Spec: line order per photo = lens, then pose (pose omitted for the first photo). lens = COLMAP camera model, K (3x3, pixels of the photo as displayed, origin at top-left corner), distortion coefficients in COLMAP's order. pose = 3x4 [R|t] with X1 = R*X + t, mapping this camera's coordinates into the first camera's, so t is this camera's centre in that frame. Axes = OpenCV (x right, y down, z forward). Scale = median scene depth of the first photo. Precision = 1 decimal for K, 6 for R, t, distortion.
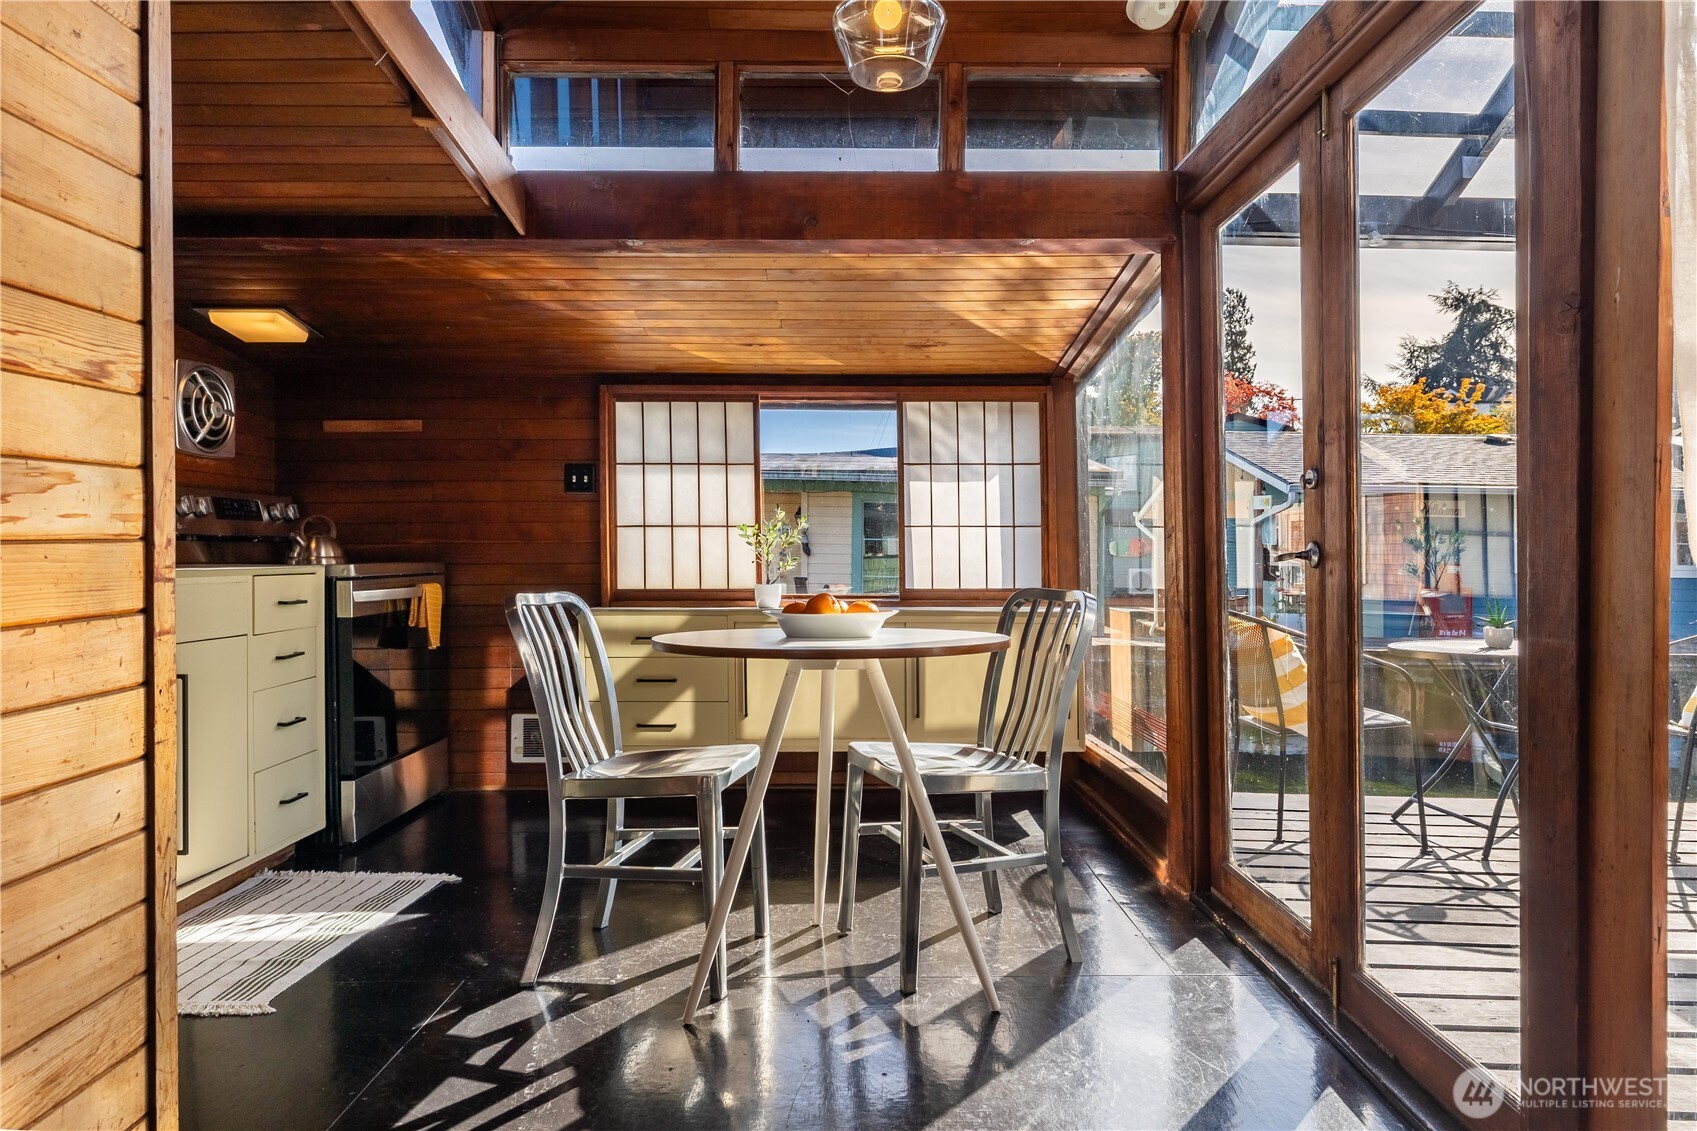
lens RADIAL K [[1006.3, 0, 833.5], [0, 1006.3, 572.7], [0, 0, 1]] dist [0.006109, -0.000547]
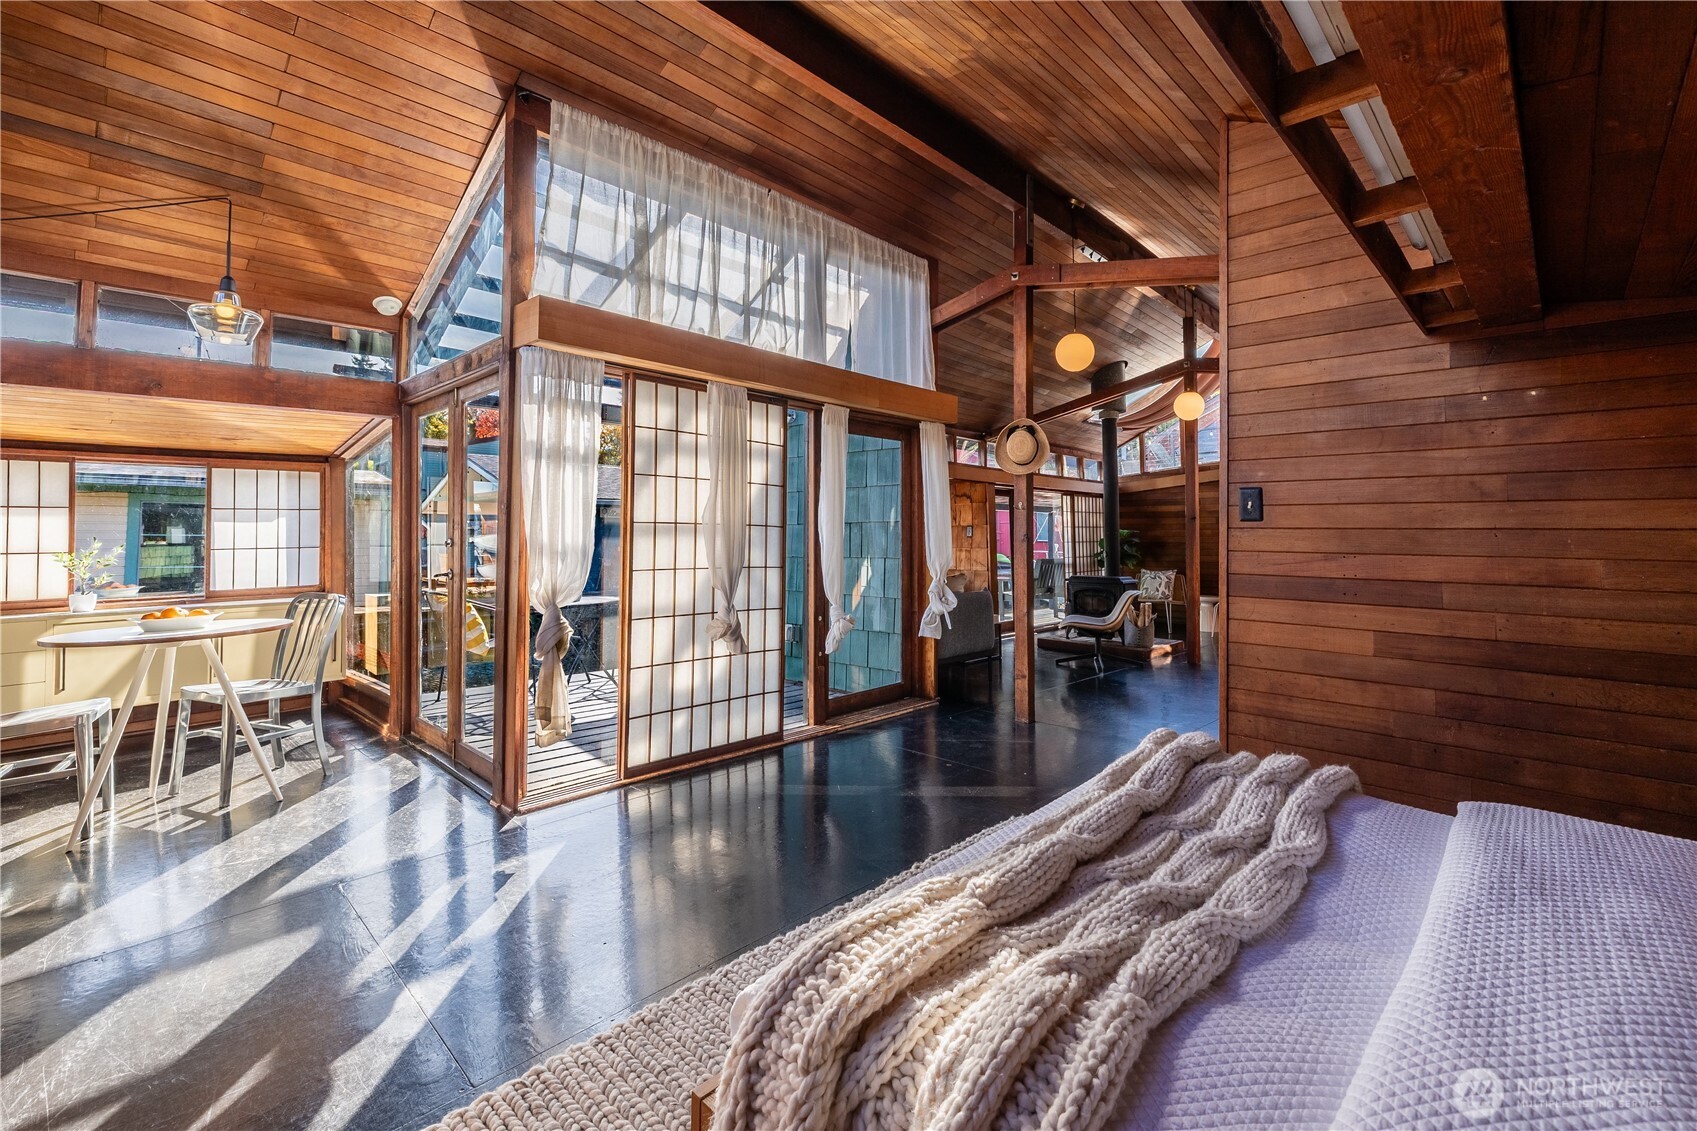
lens RADIAL K [[747.1, 0, 866.8], [0, 747.1, 497.0], [0, 0, 1]] dist [0.002558, -0.001246]
pose [[0.680703, 0.027813, 0.732031, -0.105280], [0.019382, 0.998245, -0.055950, -0.054047], [-0.732303, 0.052274, 0.678970, -0.621736]]
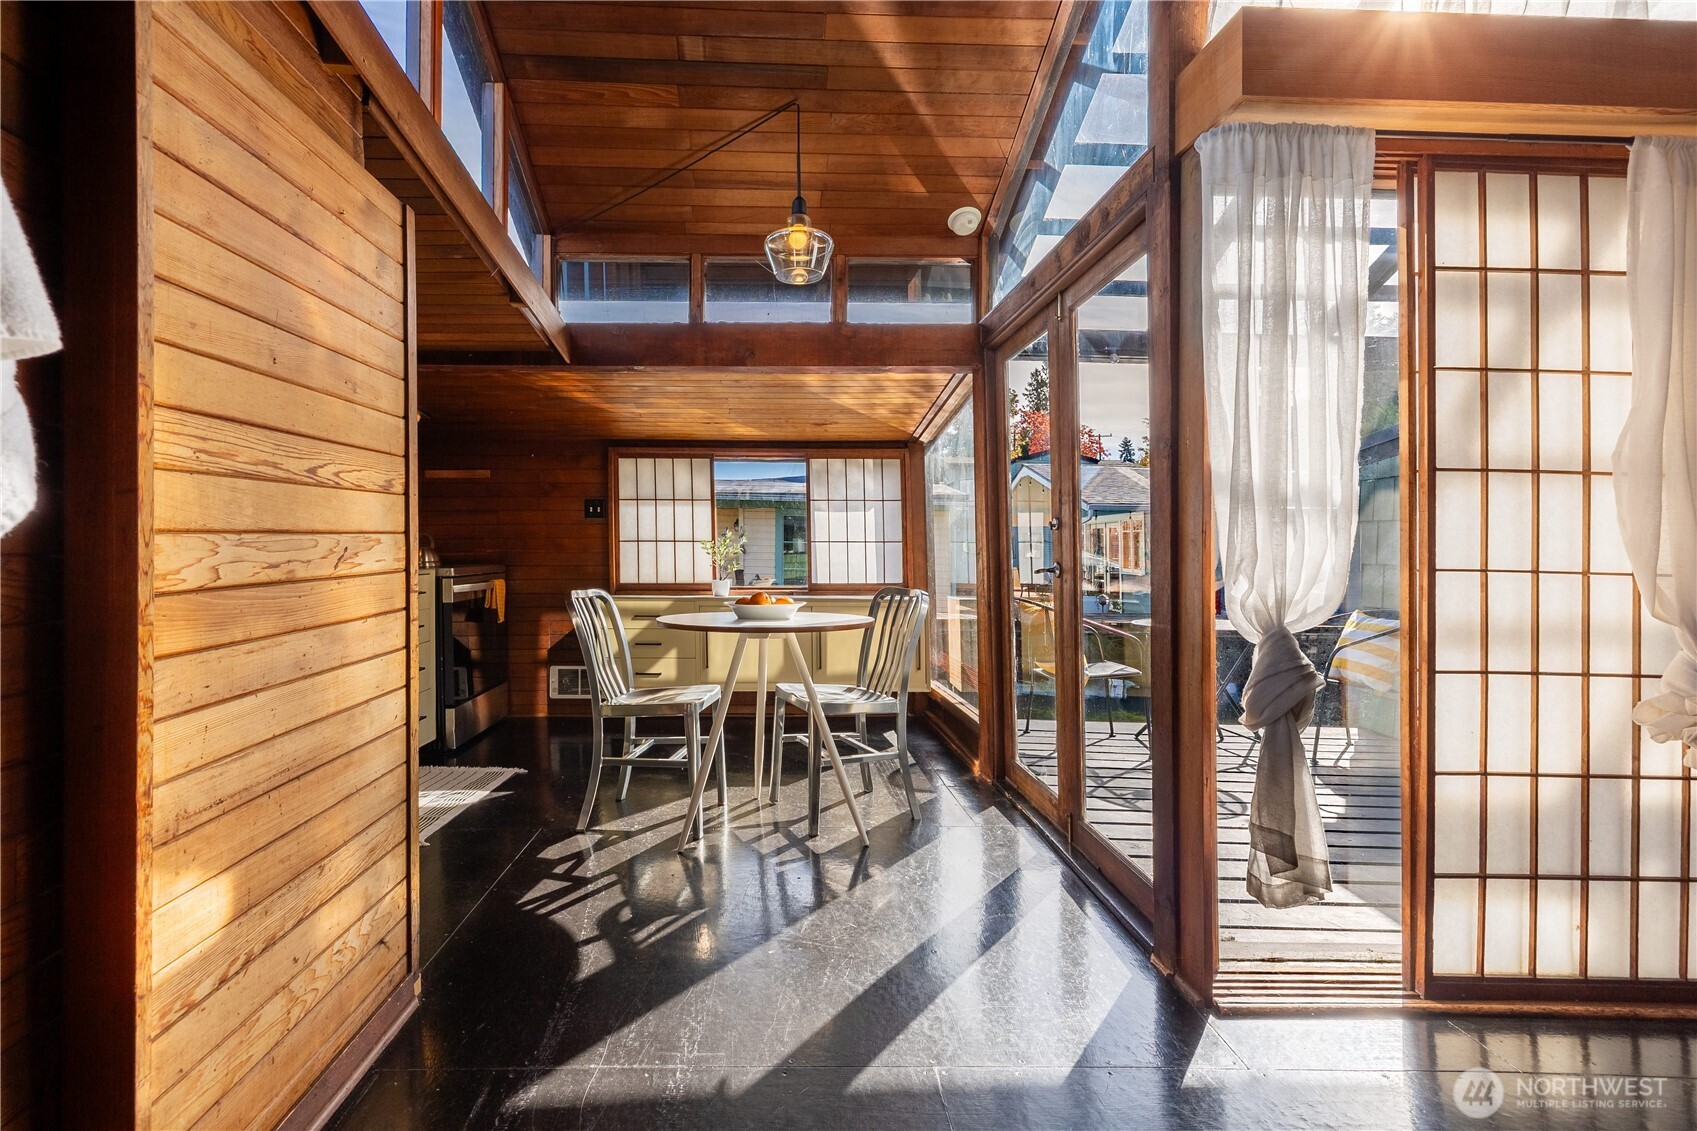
lens RADIAL K [[747.1, 0, 731.7], [0, 747.1, 541.9], [0, 0, 1]] dist [0.002558, -0.001246]
pose [[0.999275, -0.003257, -0.037924, -0.007218], [0.002211, 0.999617, -0.027602, -0.018903], [0.037999, 0.027498, 0.998899, -0.152951]]
